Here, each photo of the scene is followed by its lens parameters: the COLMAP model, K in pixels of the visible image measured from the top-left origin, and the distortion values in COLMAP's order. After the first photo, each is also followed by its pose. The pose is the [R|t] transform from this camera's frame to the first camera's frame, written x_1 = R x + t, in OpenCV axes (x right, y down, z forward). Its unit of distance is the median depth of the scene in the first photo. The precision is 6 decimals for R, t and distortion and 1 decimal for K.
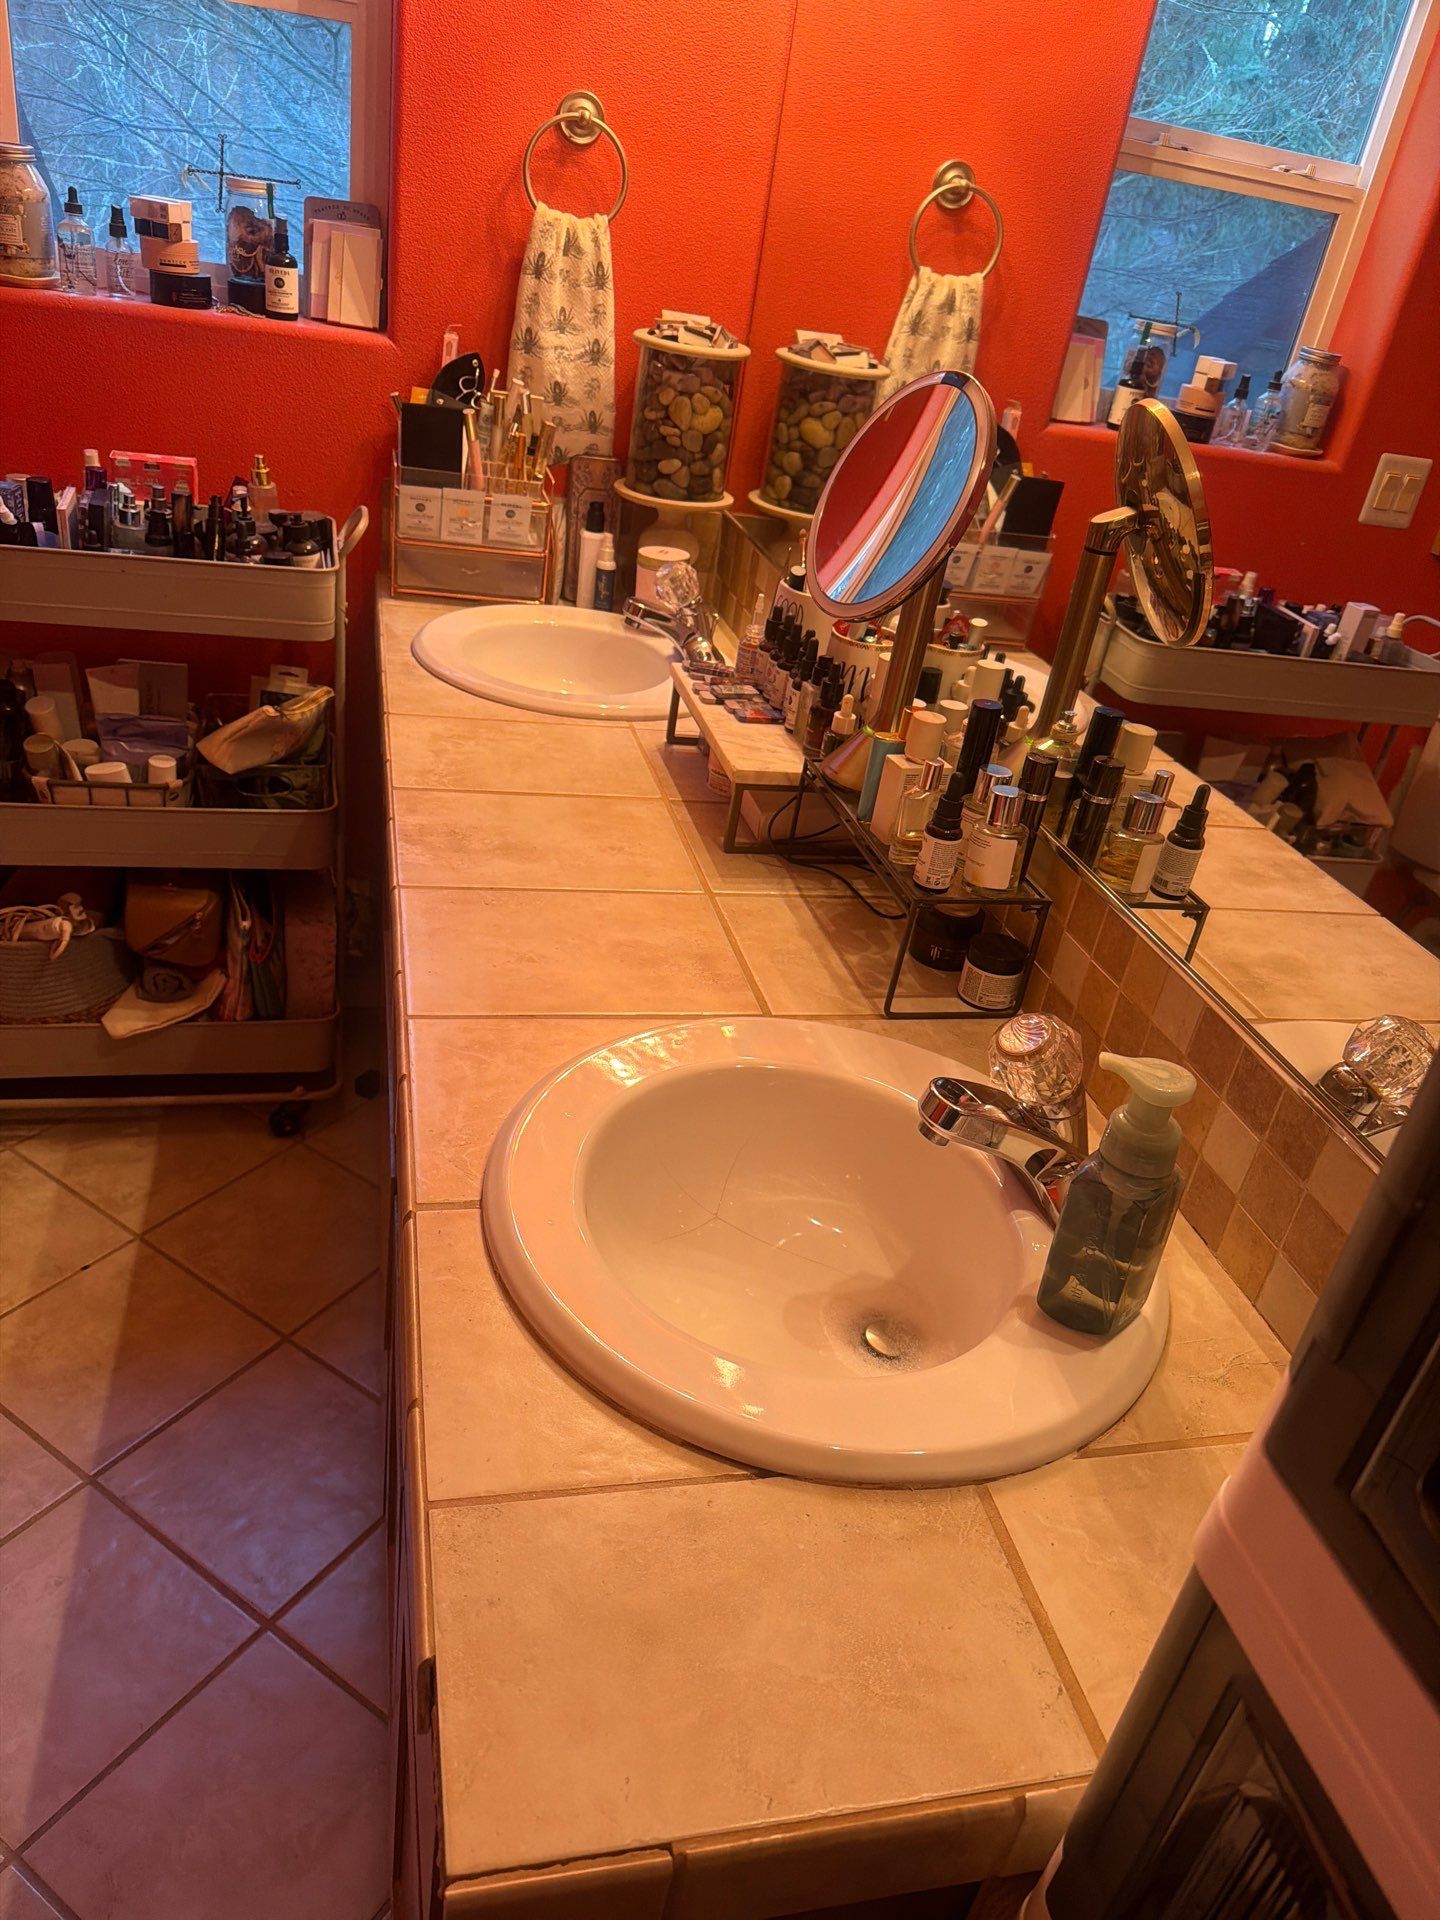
lens RADIAL K [[1378.1, 0, 718.8], [0, 1378.1, 982.8], [0, 0, 1]] dist [-0.005435, -0.006803]
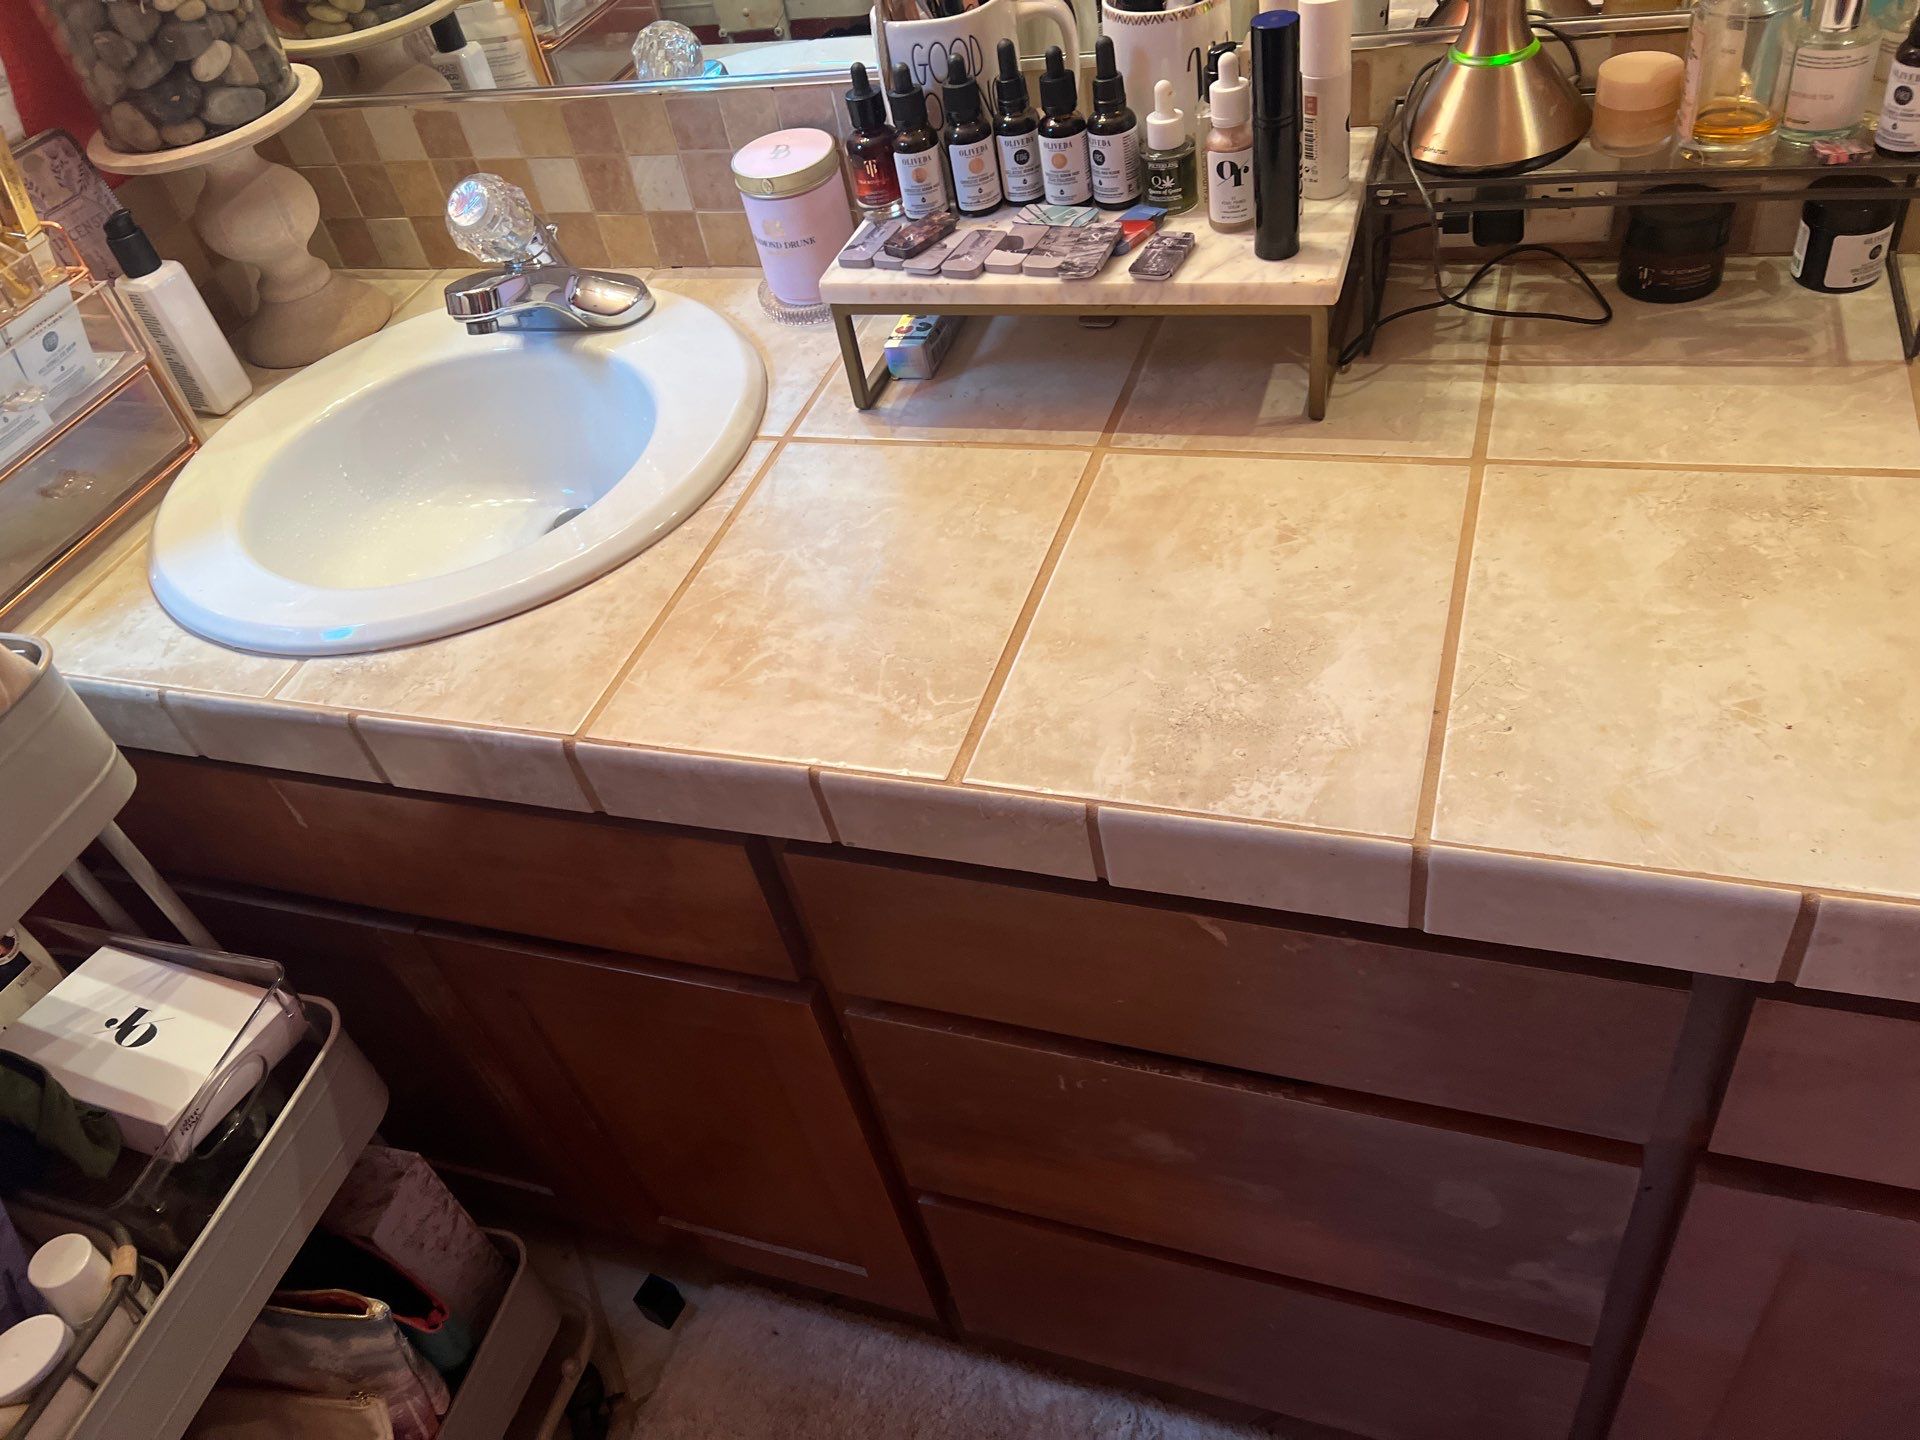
lens RADIAL K [[1446.3, 0, 958.9], [0, 1446.3, 726.9], [0, 0, 1]] dist [0.028913, -0.006958]
pose [[0.485743, -0.747498, 0.453101, -0.328812], [0.632717, 0.658327, 0.407768, -0.262305], [-0.603095, 0.088614, 0.792732, 0.436375]]
